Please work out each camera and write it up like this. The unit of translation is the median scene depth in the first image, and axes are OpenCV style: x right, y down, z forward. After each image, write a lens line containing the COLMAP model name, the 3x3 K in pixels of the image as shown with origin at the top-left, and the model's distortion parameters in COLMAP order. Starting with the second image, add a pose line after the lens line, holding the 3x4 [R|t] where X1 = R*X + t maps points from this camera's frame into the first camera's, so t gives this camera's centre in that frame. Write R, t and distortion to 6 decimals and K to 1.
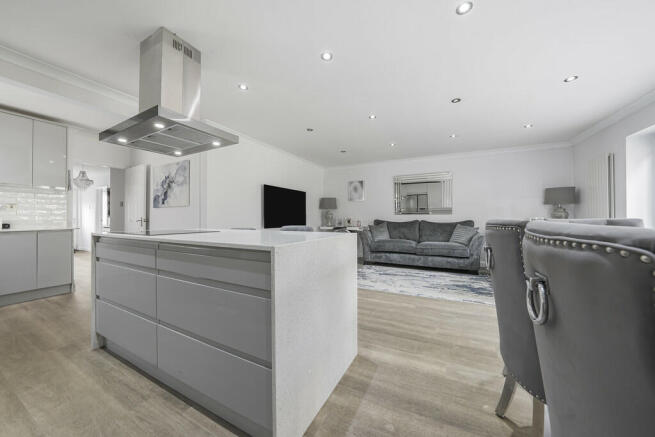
lens RADIAL K [[232.3, 0, 329.2], [0, 232.3, 217.2], [0, 0, 1]] dist [-0.011261, 0.000113]
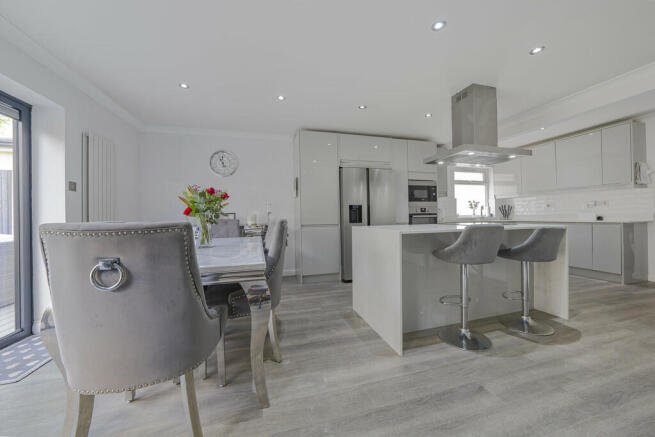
lens RADIAL K [[232.3, 0, 327.9], [0, 232.3, 218.2], [0, 0, 1]] dist [-0.011261, 0.000113]
pose [[-0.735888, 0.017293, -0.676883, 0.378120], [0.018740, 0.999811, 0.005169, 0.001969], [0.676844, -0.008880, -0.736073, 0.578304]]
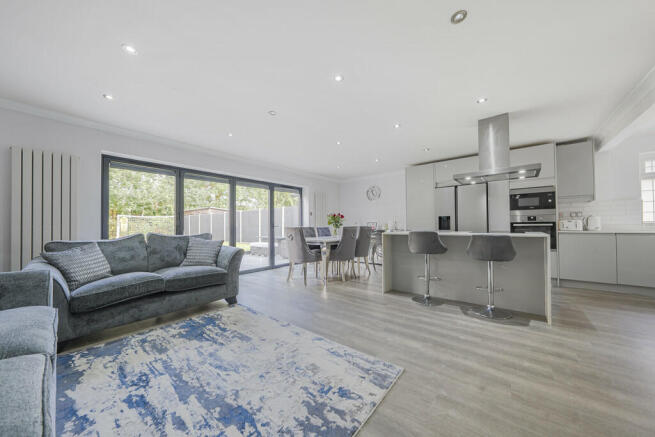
lens RADIAL K [[232.3, 0, 329.3], [0, 232.3, 222.2], [0, 0, 1]] dist [-0.011261, 0.000113]
pose [[-0.976768, 0.014627, 0.213799, 0.051229], [0.010877, 0.999766, -0.018708, 0.003922], [-0.214023, -0.015948, -0.976699, 1.168920]]
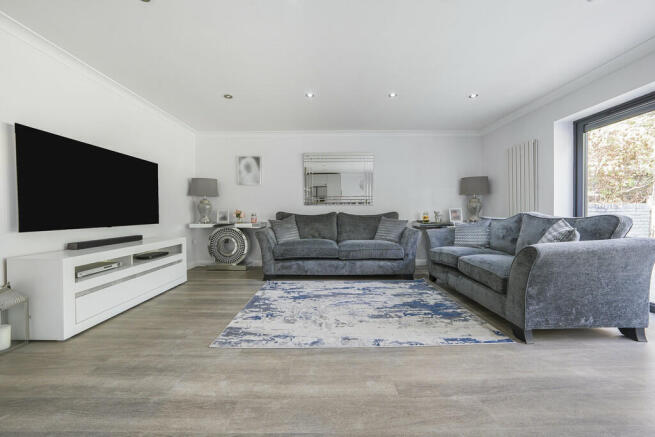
lens RADIAL K [[232.3, 0, 330.7], [0, 232.3, 215.0], [0, 0, 1]] dist [-0.011261, 0.000113]
pose [[0.891566, -0.009672, 0.452788, 0.025633], [0.004149, 0.999904, 0.013189, 0.013644], [-0.452872, -0.009881, 0.891521, 0.375538]]
